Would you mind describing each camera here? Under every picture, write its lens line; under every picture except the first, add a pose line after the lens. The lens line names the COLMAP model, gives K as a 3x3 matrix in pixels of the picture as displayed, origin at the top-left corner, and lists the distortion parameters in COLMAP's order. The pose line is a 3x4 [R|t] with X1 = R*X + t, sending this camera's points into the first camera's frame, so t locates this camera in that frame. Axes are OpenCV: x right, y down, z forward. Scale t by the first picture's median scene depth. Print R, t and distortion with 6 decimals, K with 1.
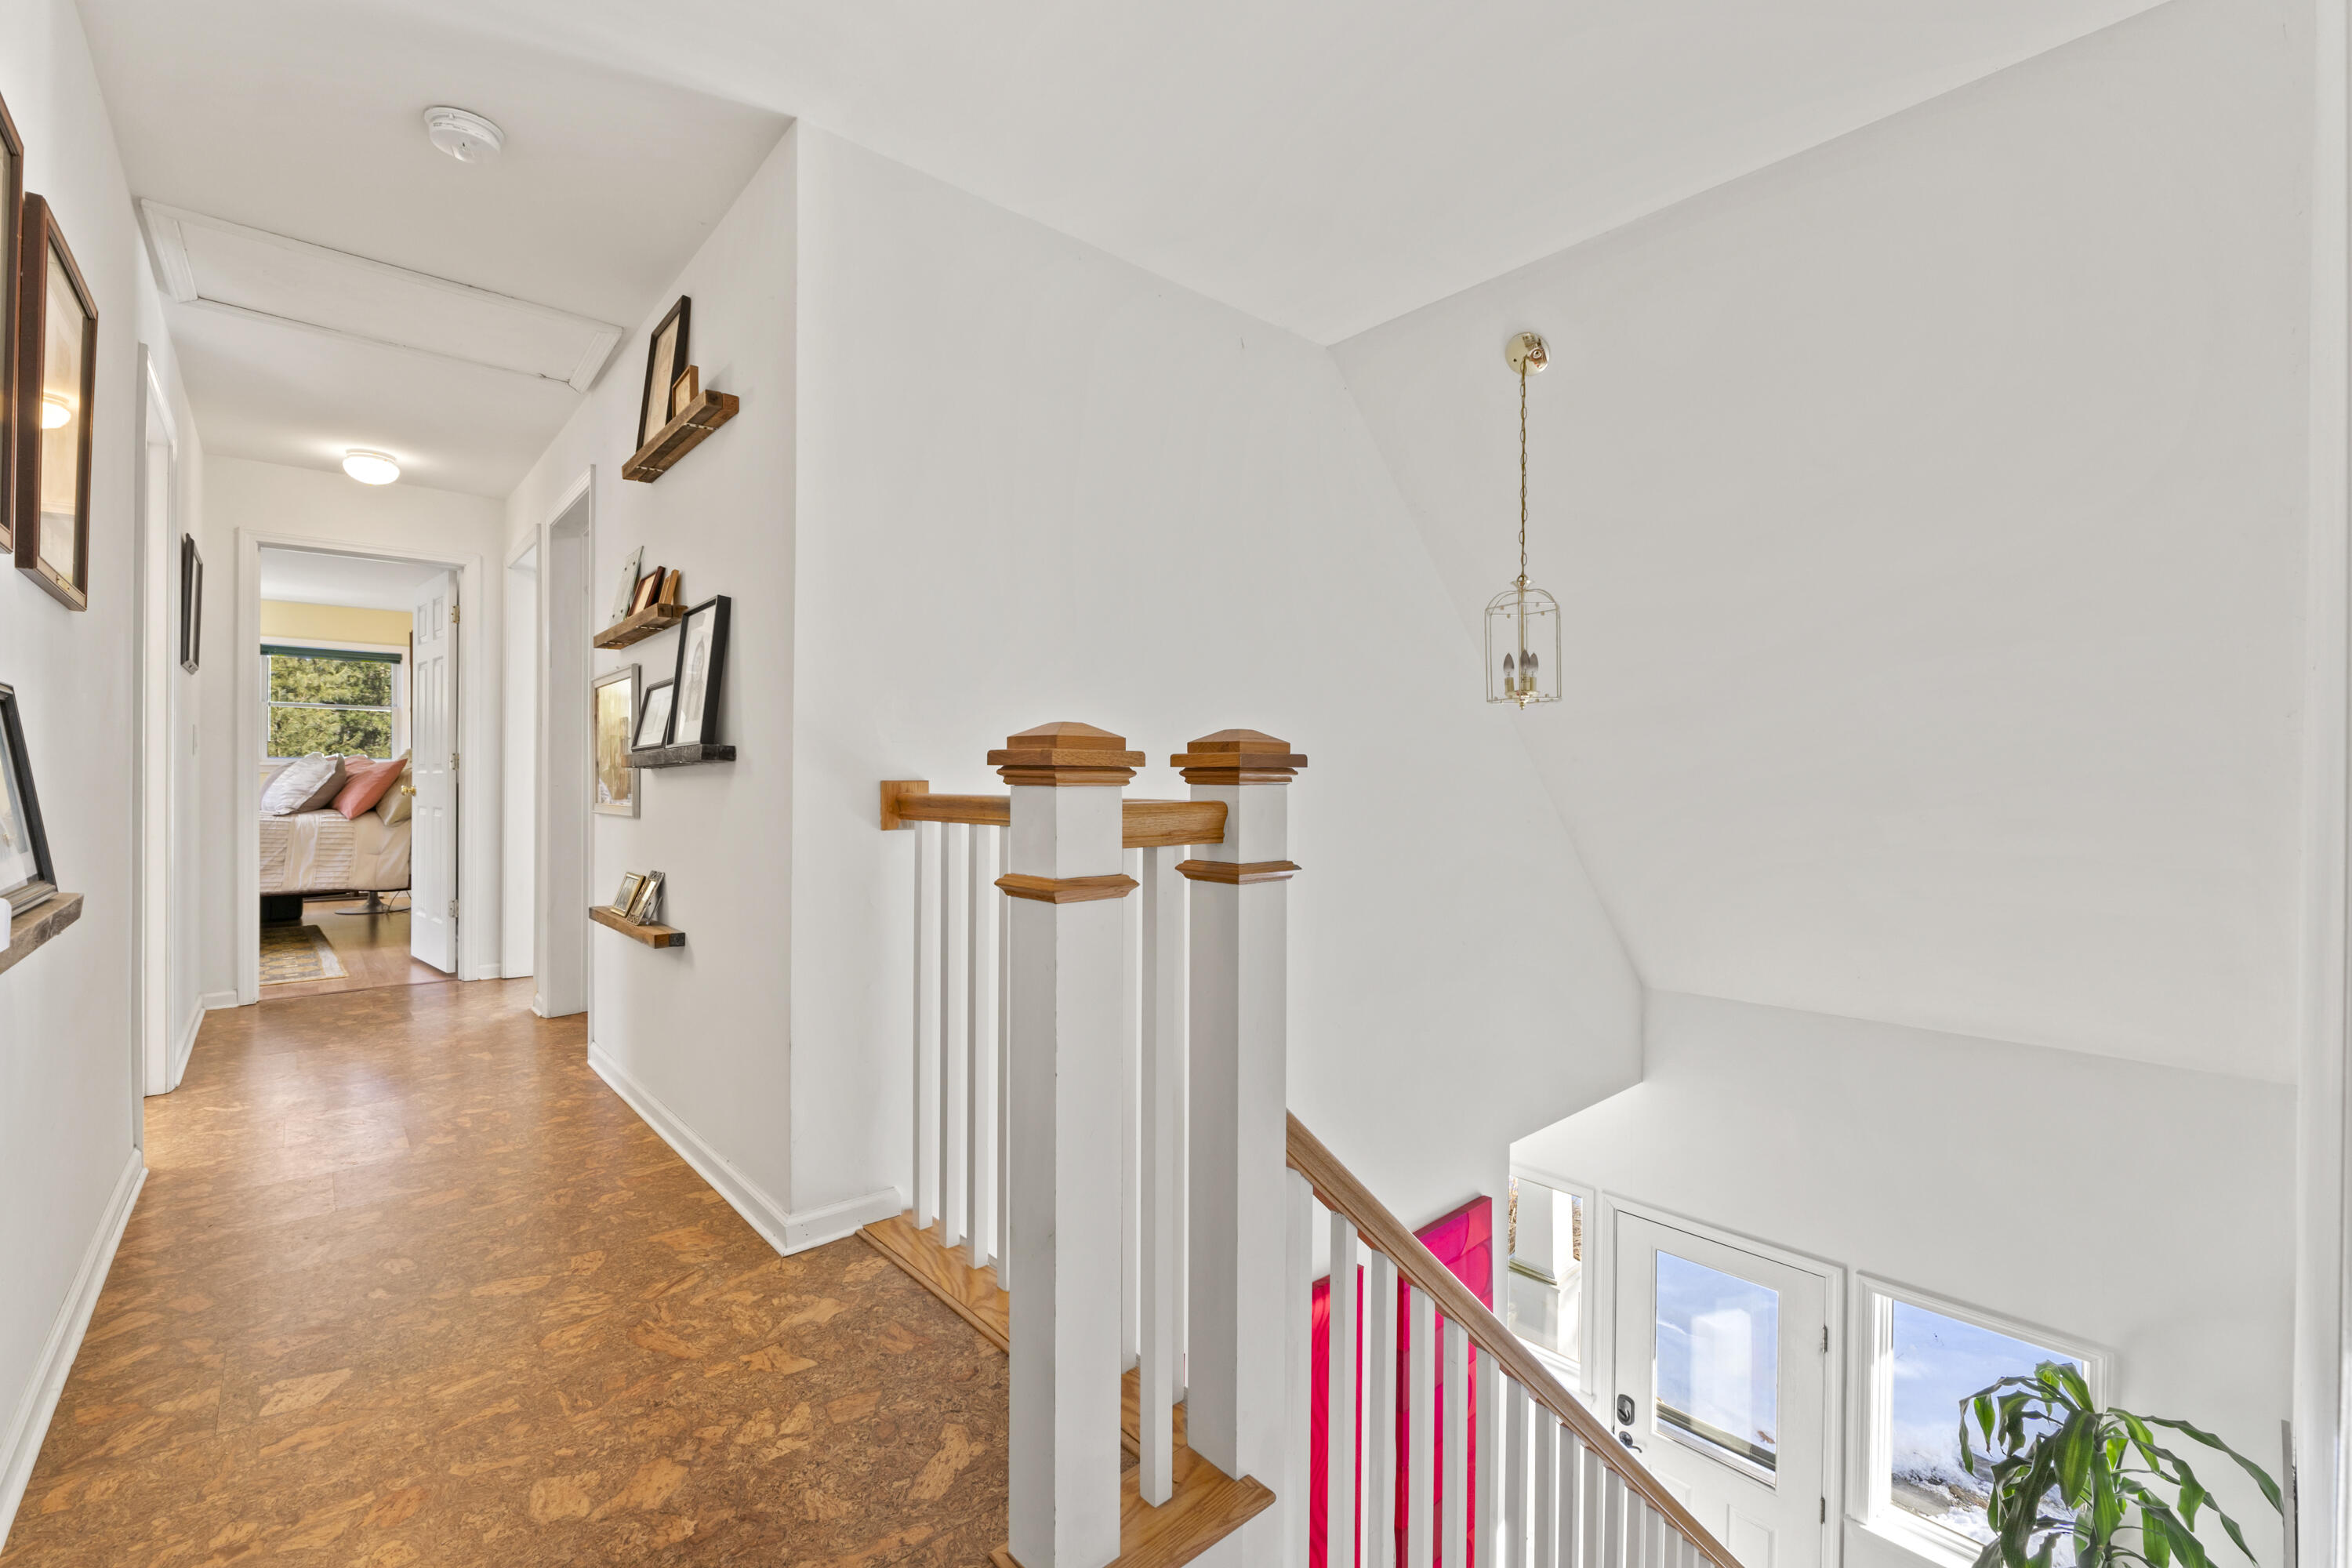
lens RADIAL K [[998.2, 0, 1207.9], [0, 998.2, 778.1], [0, 0, 1]] dist [-0.008698, 0.000288]
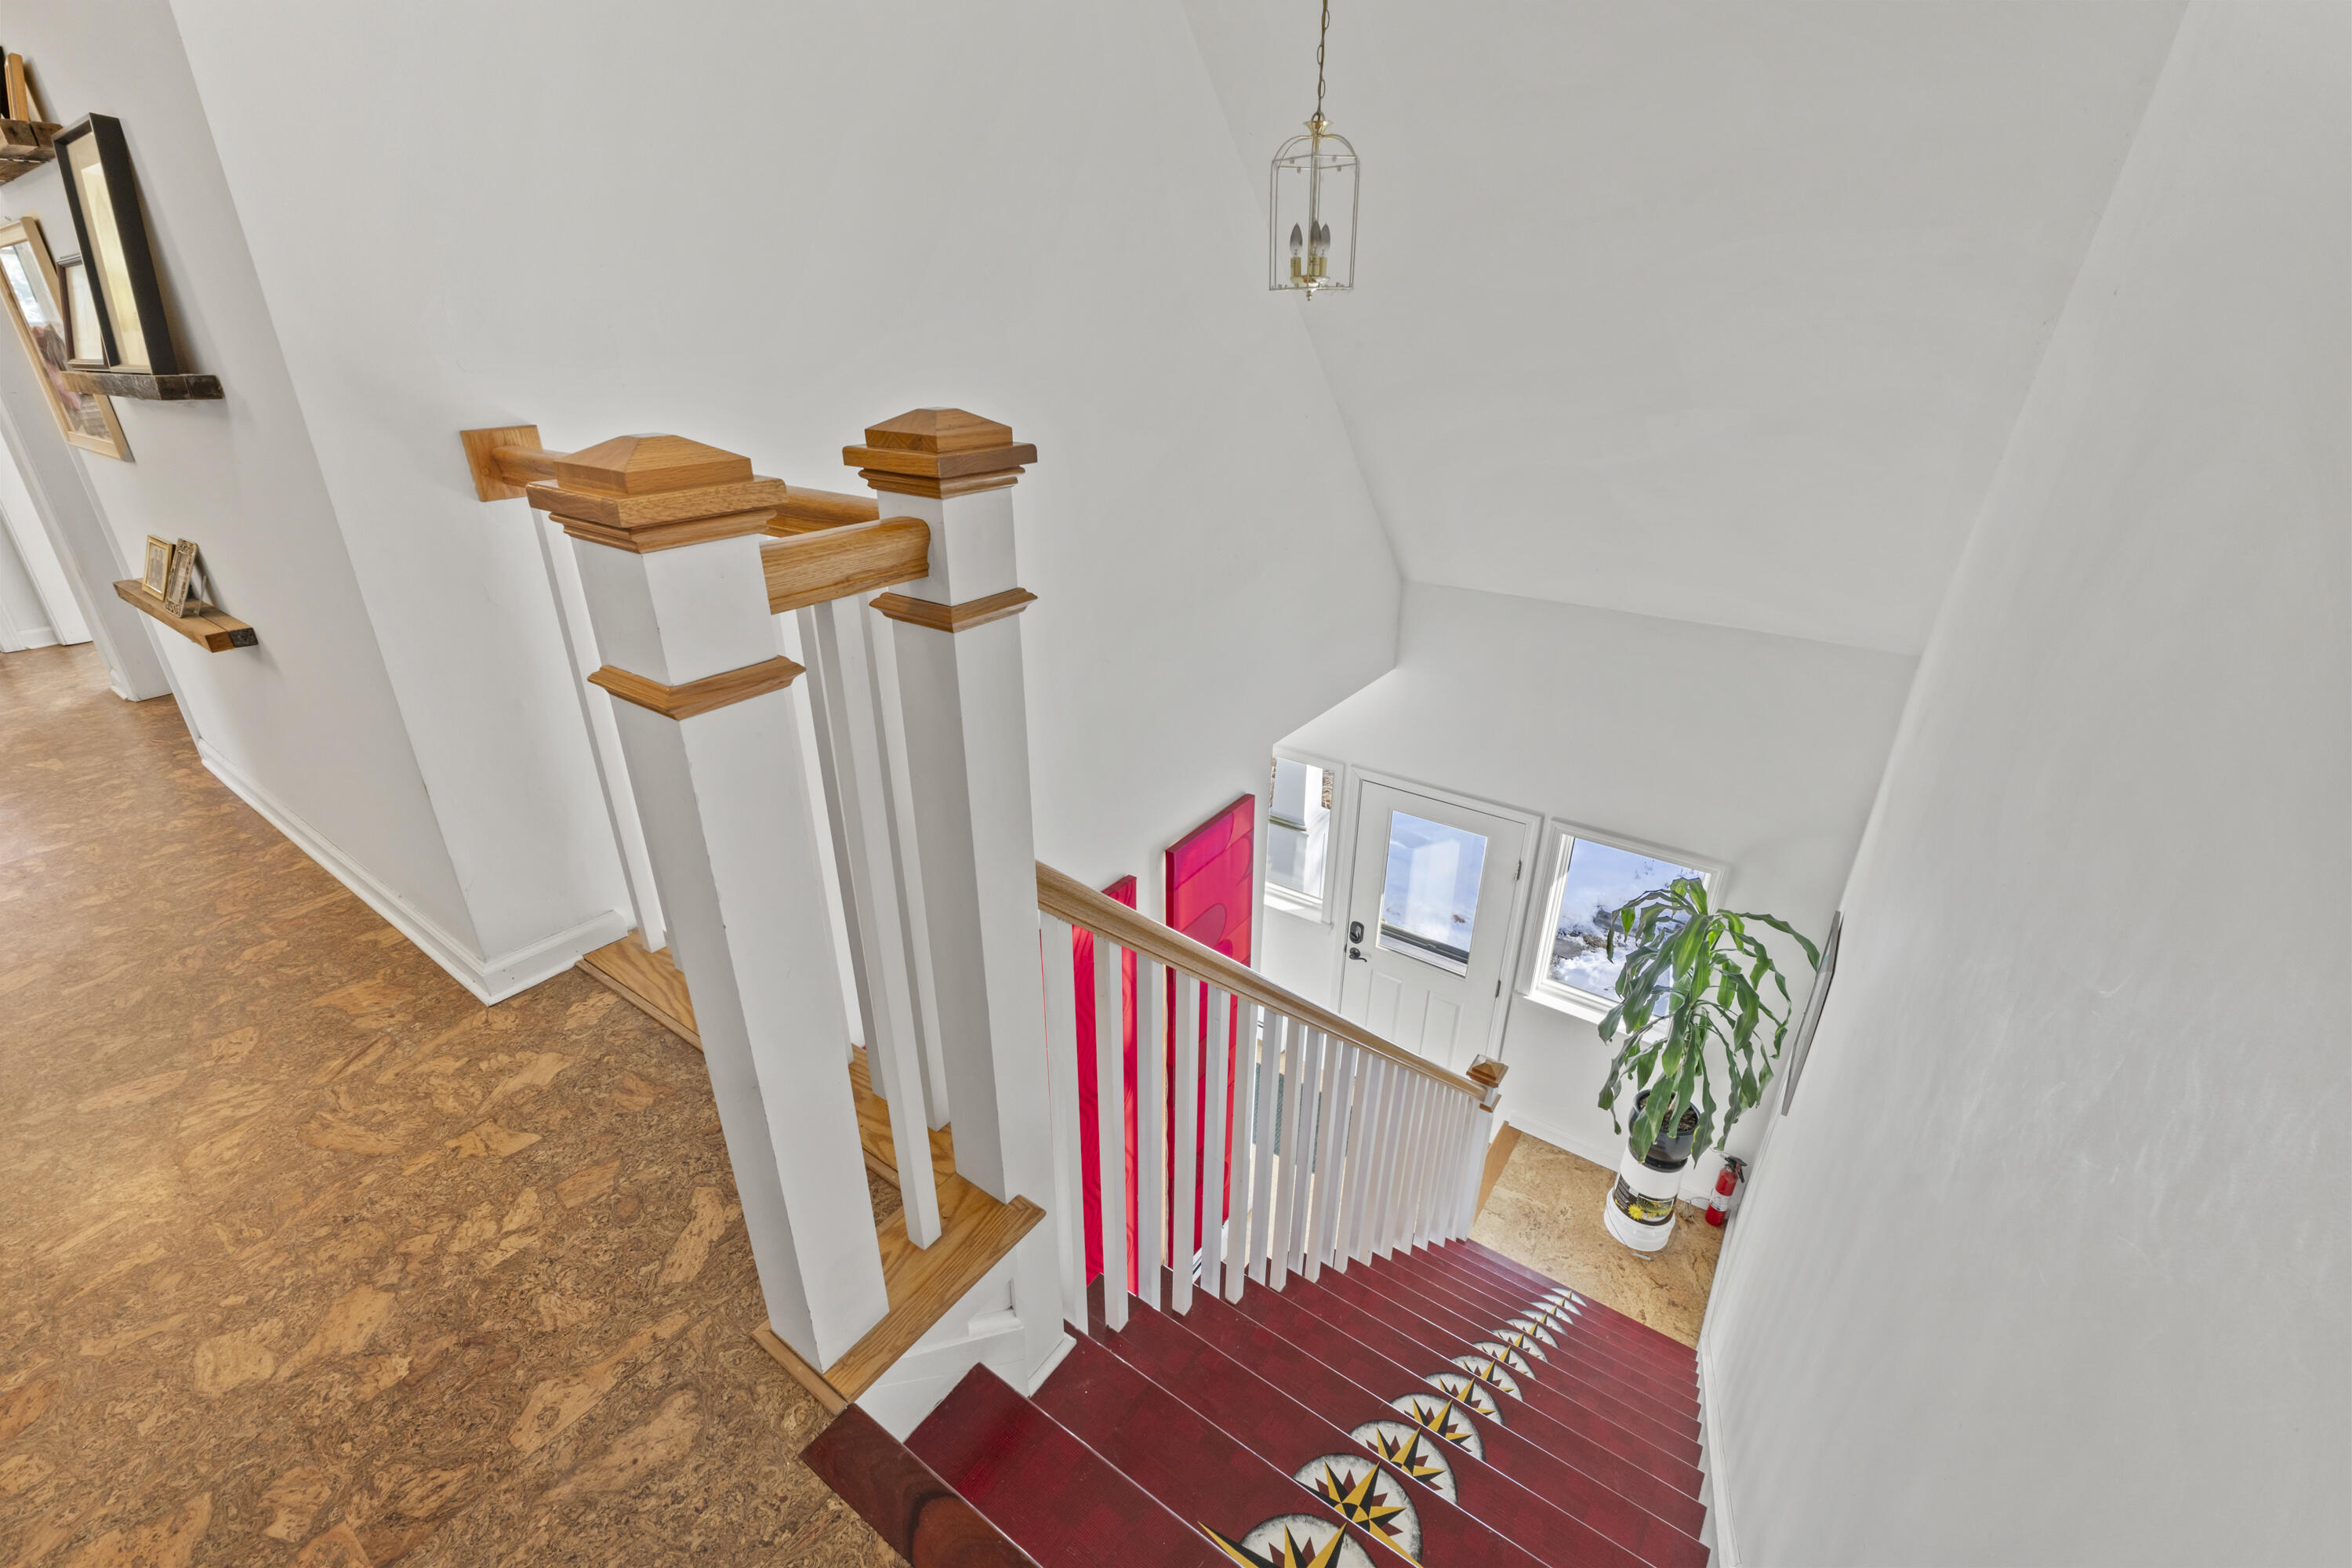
lens RADIAL K [[998.2, 0, 1192.2], [0, 998.2, 797.9], [0, 0, 1]] dist [-0.008698, 0.000288]
pose [[0.978376, -0.079833, 0.190809, 0.030512], [-0.008071, 0.907072, 0.420897, -0.058217], [-0.206679, -0.413335, 0.886813, 0.129544]]
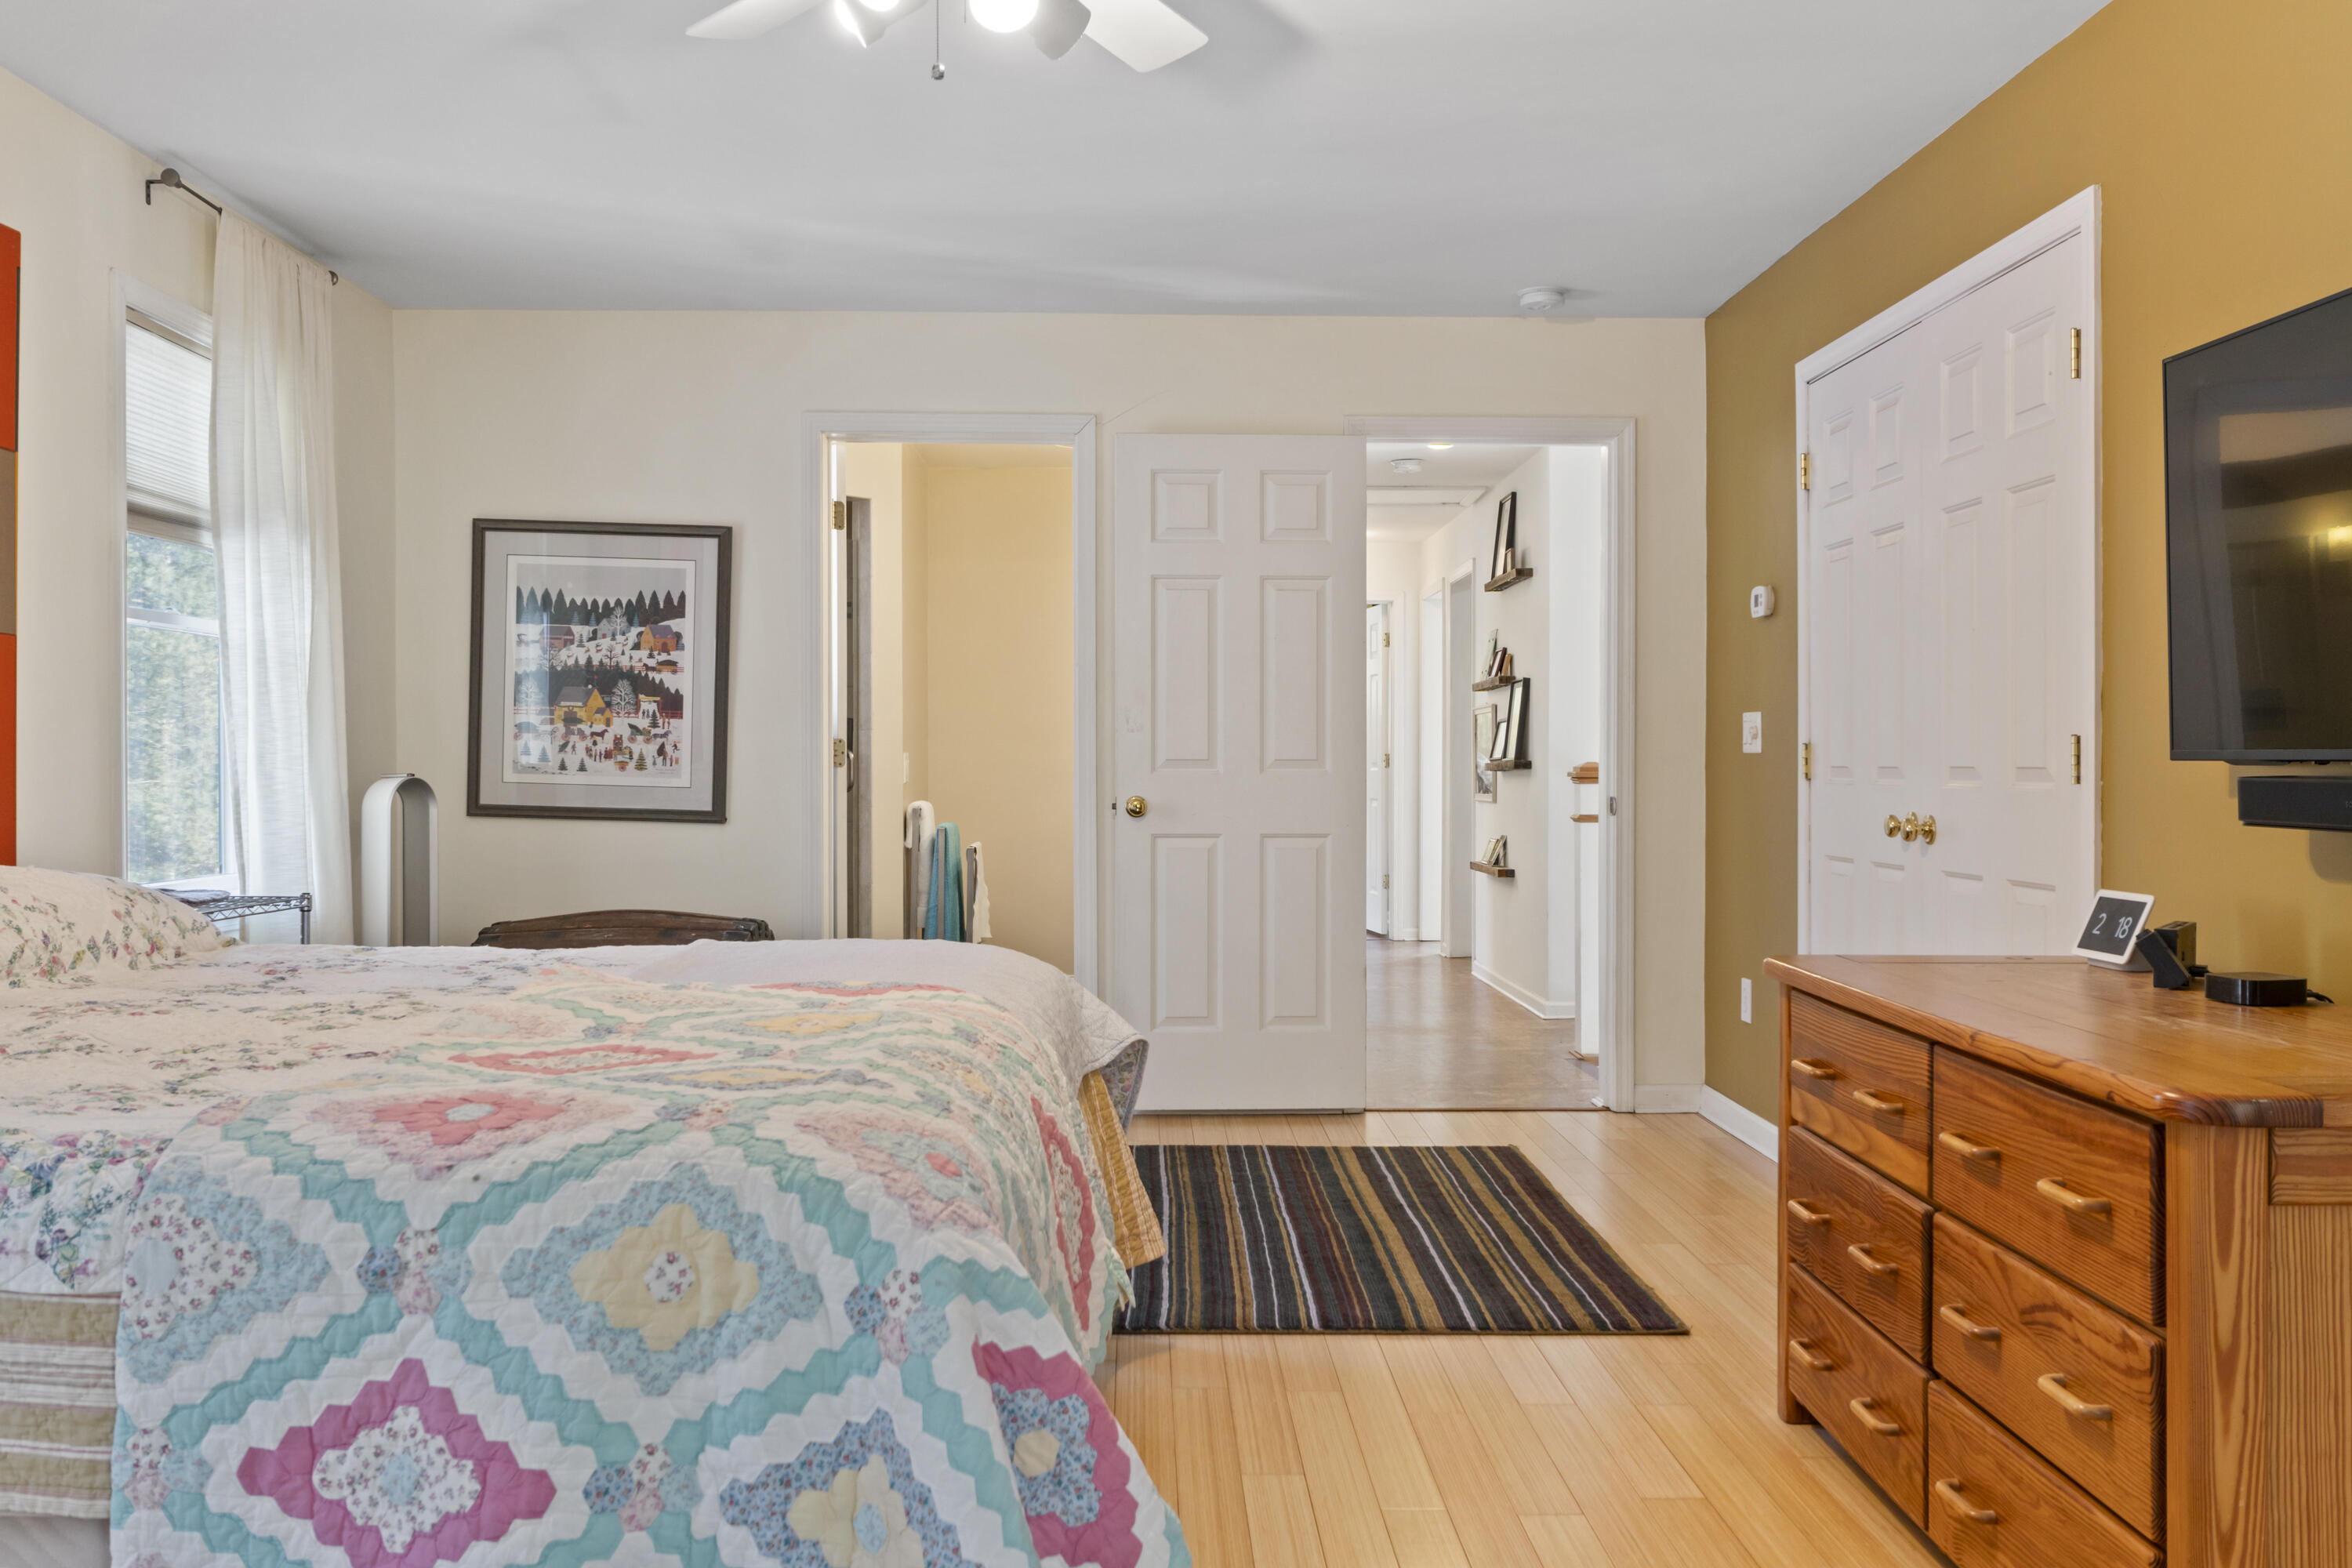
lens RADIAL K [[2007.9, 0, 1182.3], [0, 2007.9, 782.7], [0, 0, 1]] dist [0.004808, -0.005955]
pose [[0.746884, 0.003141, -0.664947, 1.427373], [0.002847, 0.999965, 0.007920, -0.021852], [0.664948, -0.007808, 0.746849, -2.074651]]
